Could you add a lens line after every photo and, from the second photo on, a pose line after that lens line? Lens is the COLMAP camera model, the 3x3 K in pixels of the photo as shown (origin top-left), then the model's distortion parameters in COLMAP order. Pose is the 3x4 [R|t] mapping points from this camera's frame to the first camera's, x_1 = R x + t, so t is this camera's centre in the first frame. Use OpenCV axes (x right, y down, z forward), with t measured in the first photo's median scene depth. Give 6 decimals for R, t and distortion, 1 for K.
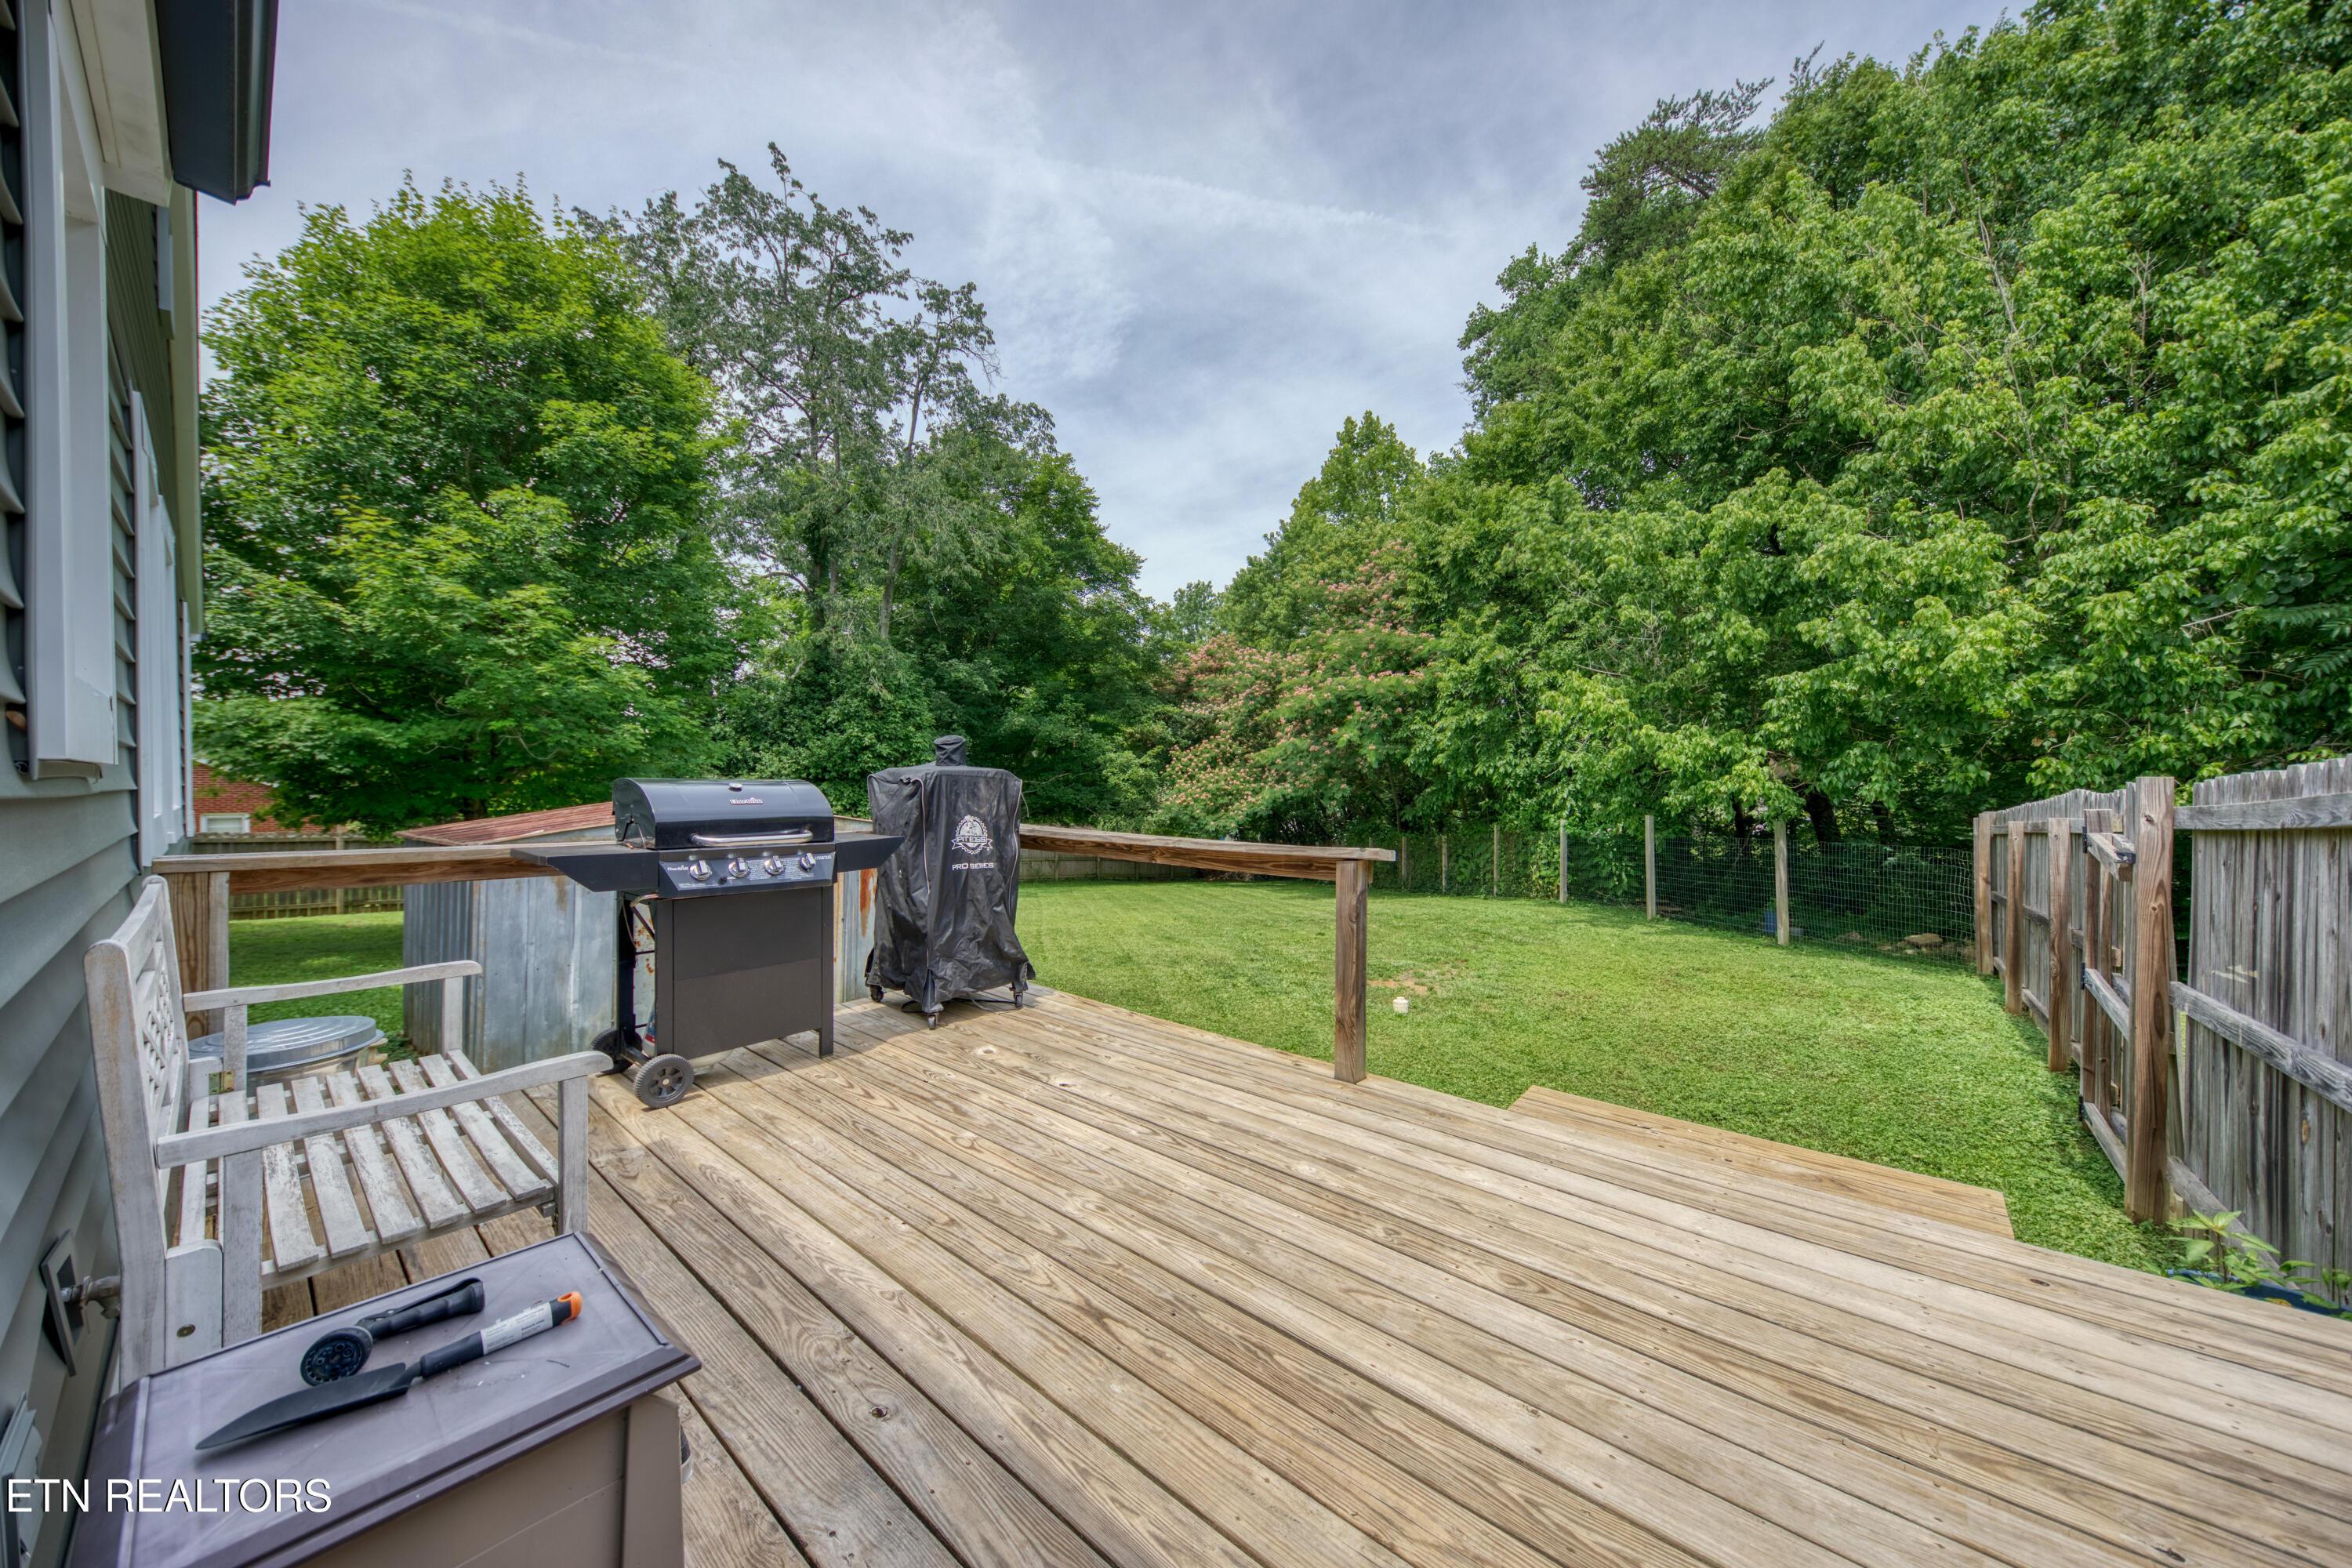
lens RADIAL K [[802.6, 0, 1194.5], [0, 802.6, 790.2], [0, 0, 1]] dist [0.005788, -0.002724]
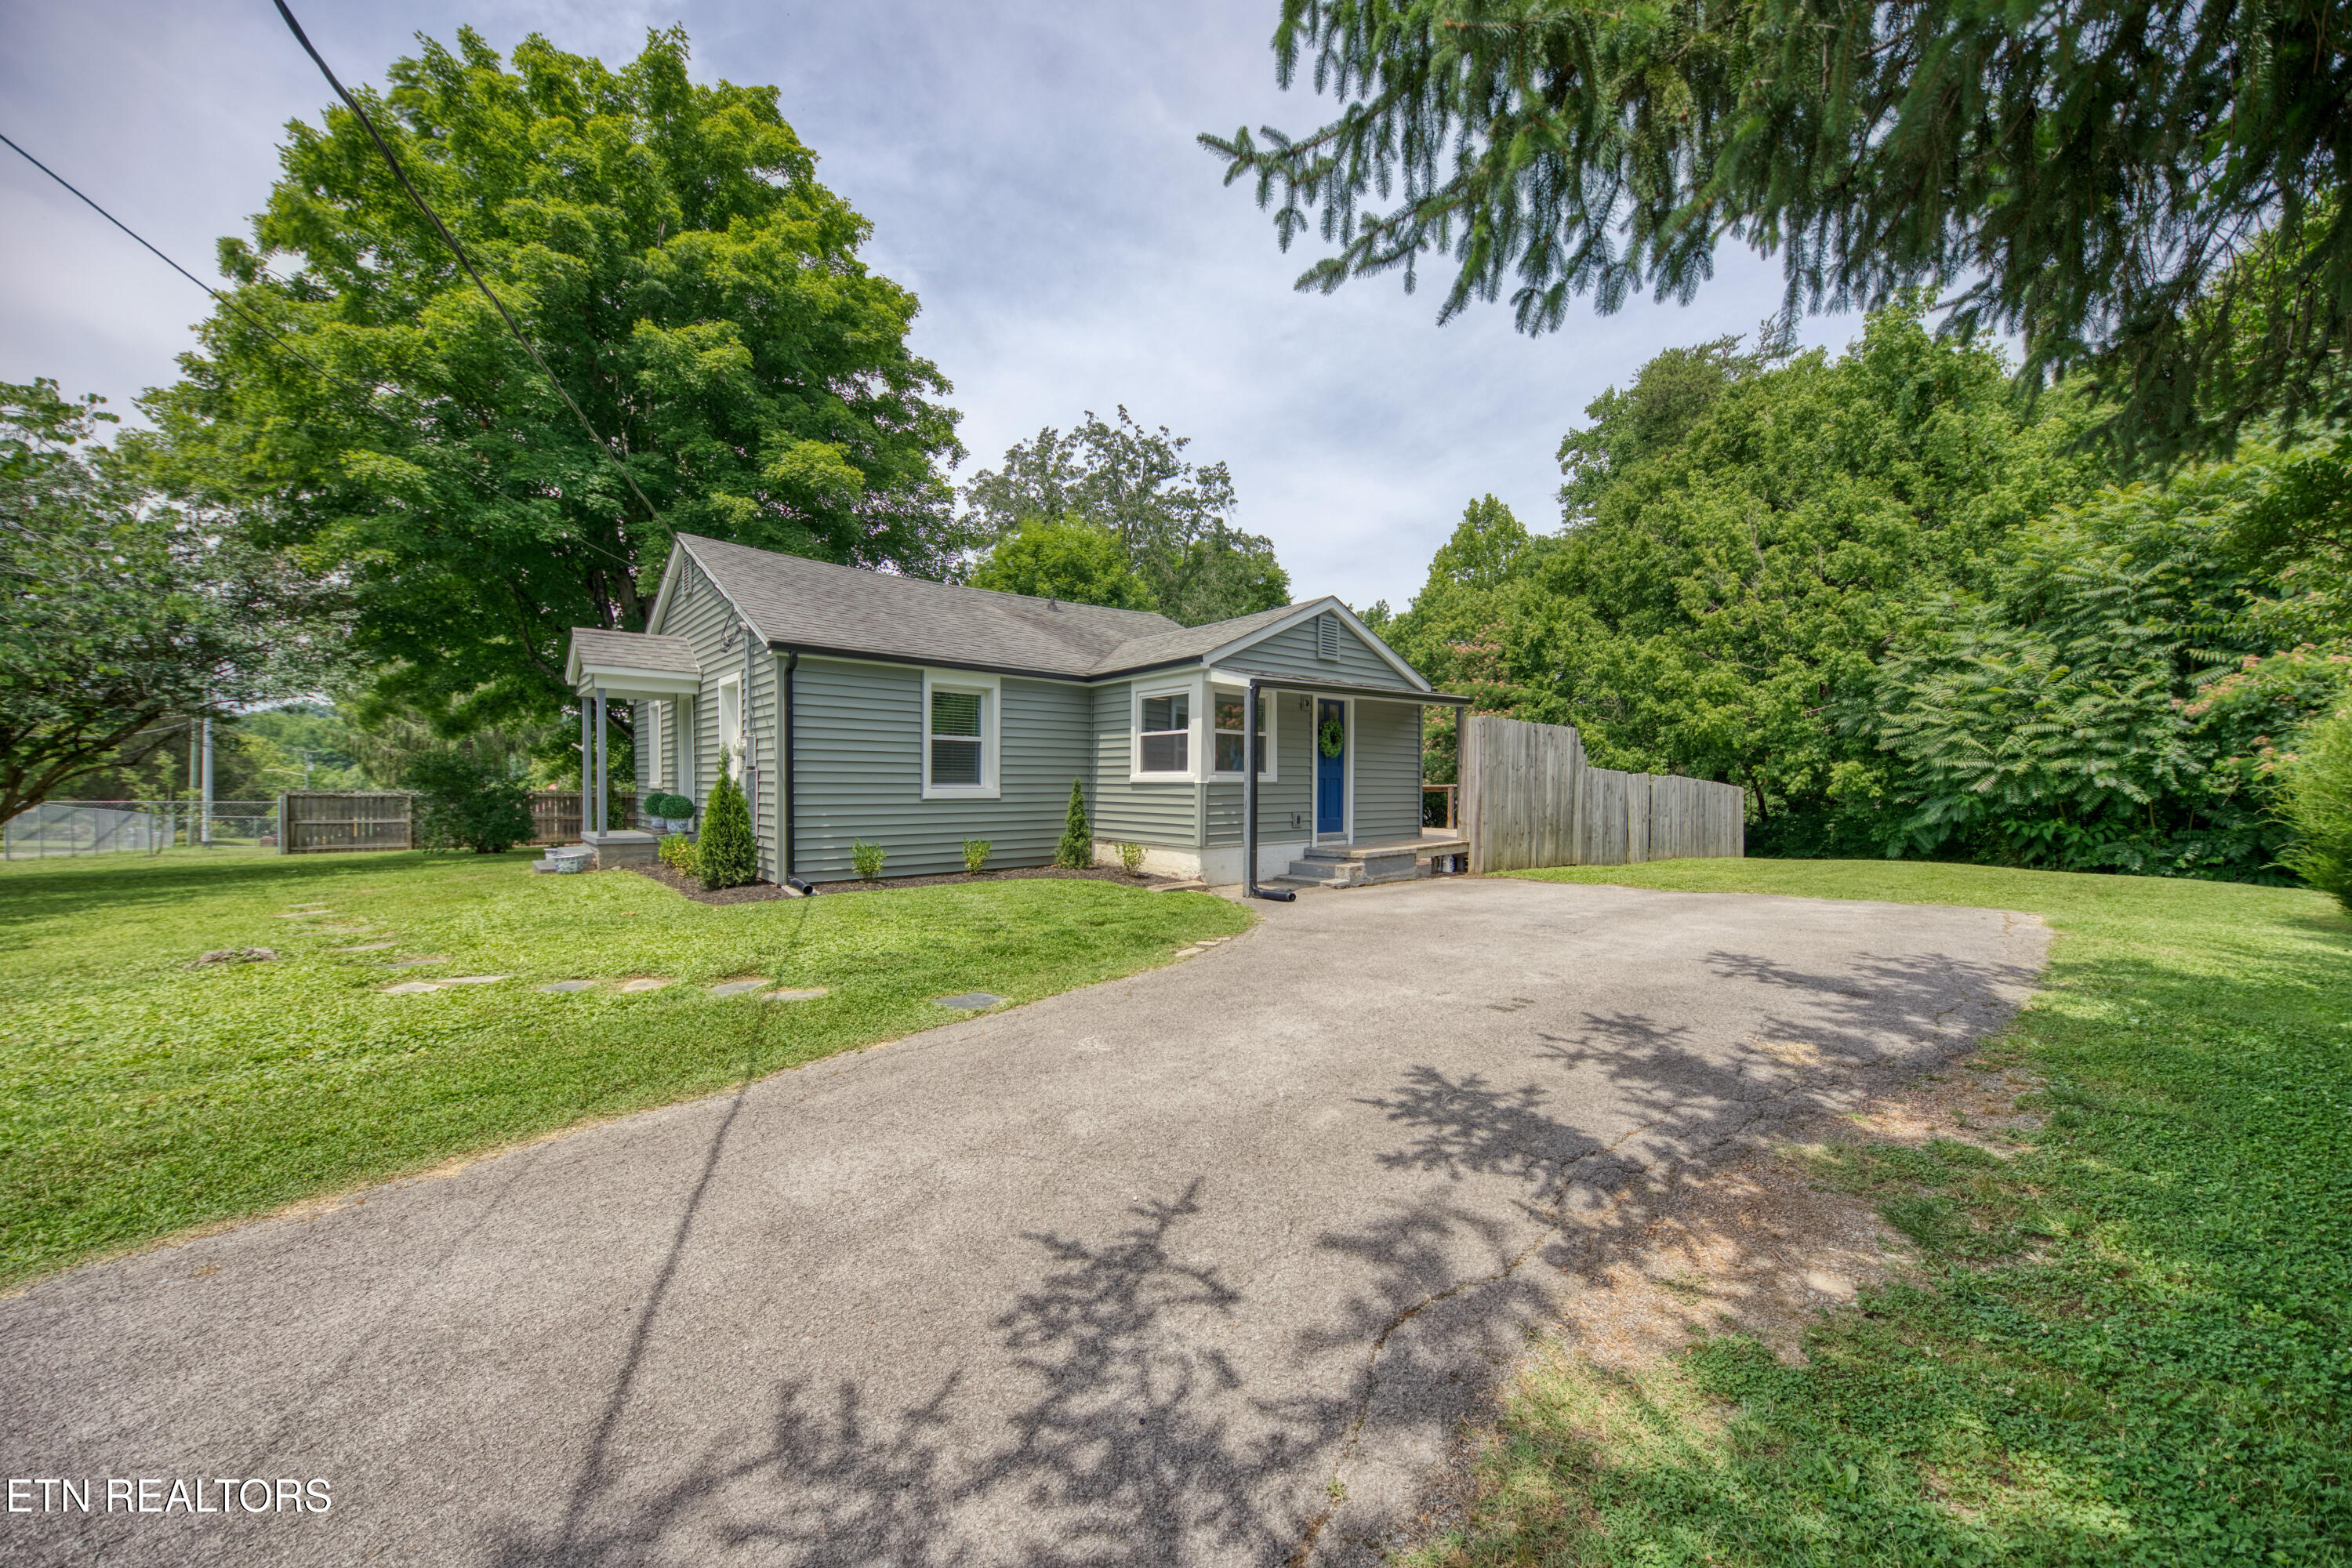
lens RADIAL K [[802.6, 0, 1181.8], [0, 802.6, 785.1], [0, 0, 1]] dist [0.005788, -0.002724]
pose [[0.986291, 0.008375, -0.164800, -0.090814], [-0.009255, 0.999947, -0.004569, 0.016714], [0.164753, 0.006031, 0.986316, -0.588002]]
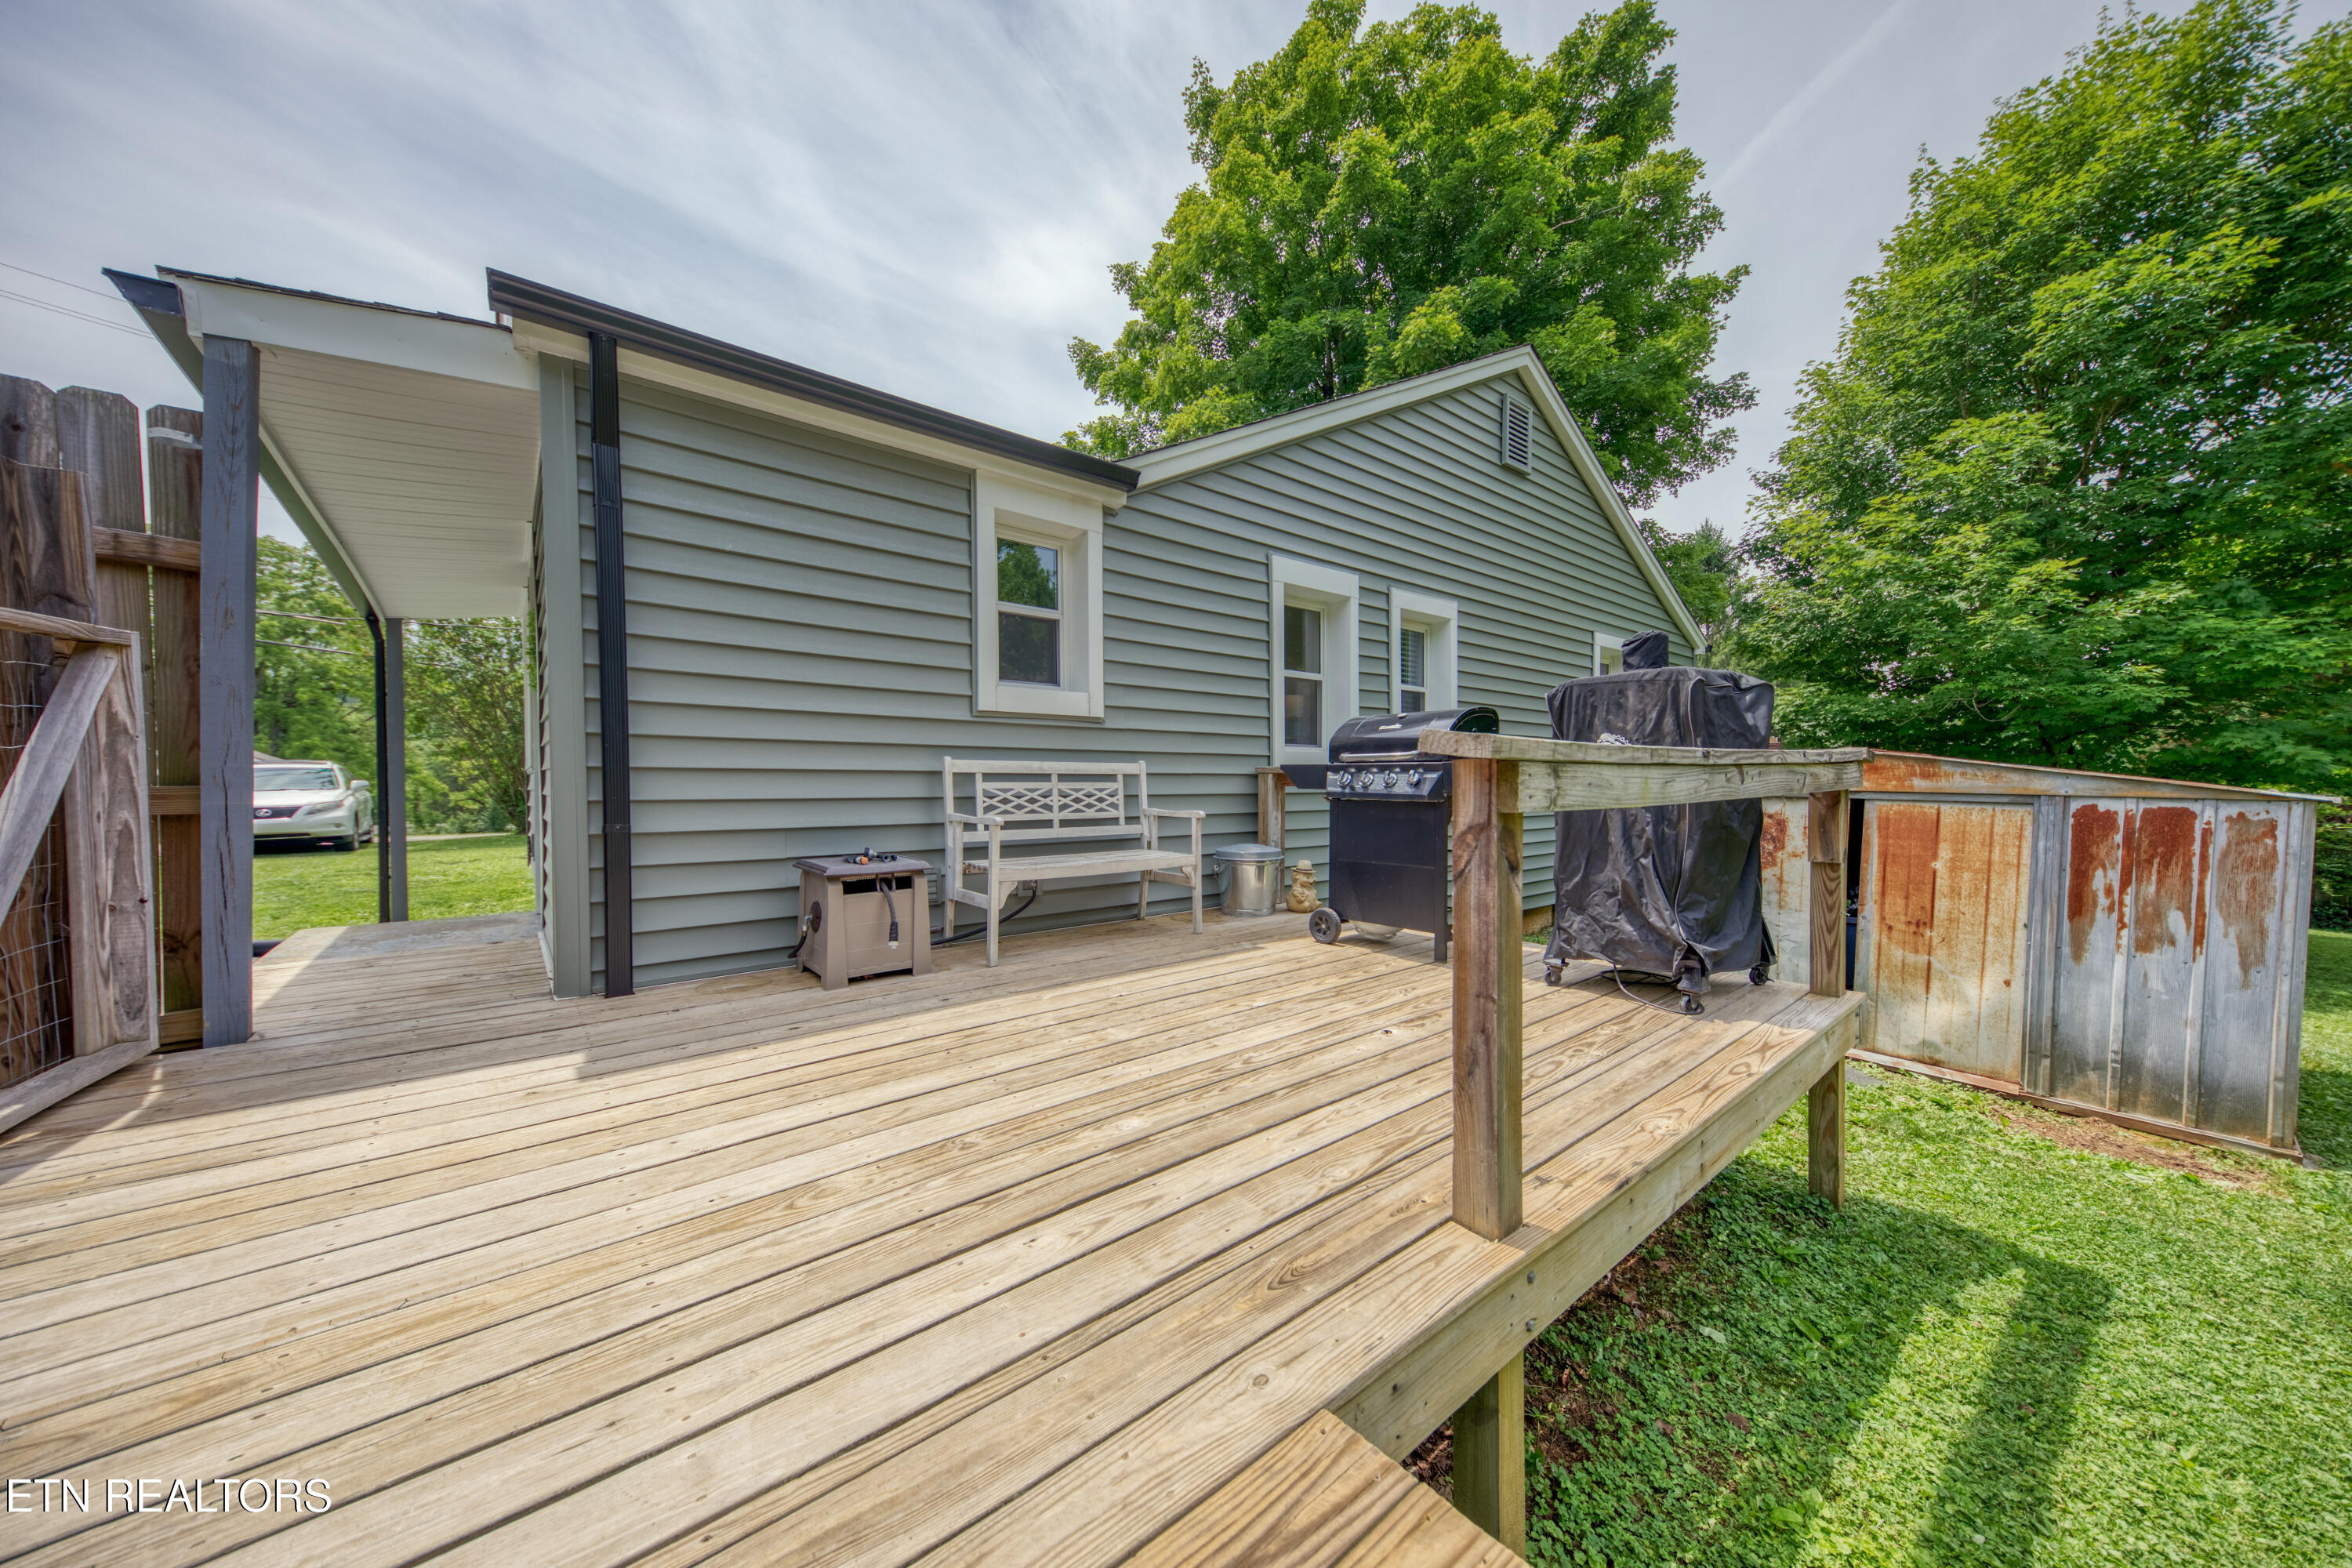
lens RADIAL K [[802.6, 0, 1172.7], [0, 802.6, 799.2], [0, 0, 1]] dist [0.005788, -0.002724]
pose [[-0.178196, 0.025122, -0.983674, 0.098978], [-0.007853, 0.999606, 0.026951, 0.013729], [0.983964, 0.012527, -0.177928, 0.128318]]
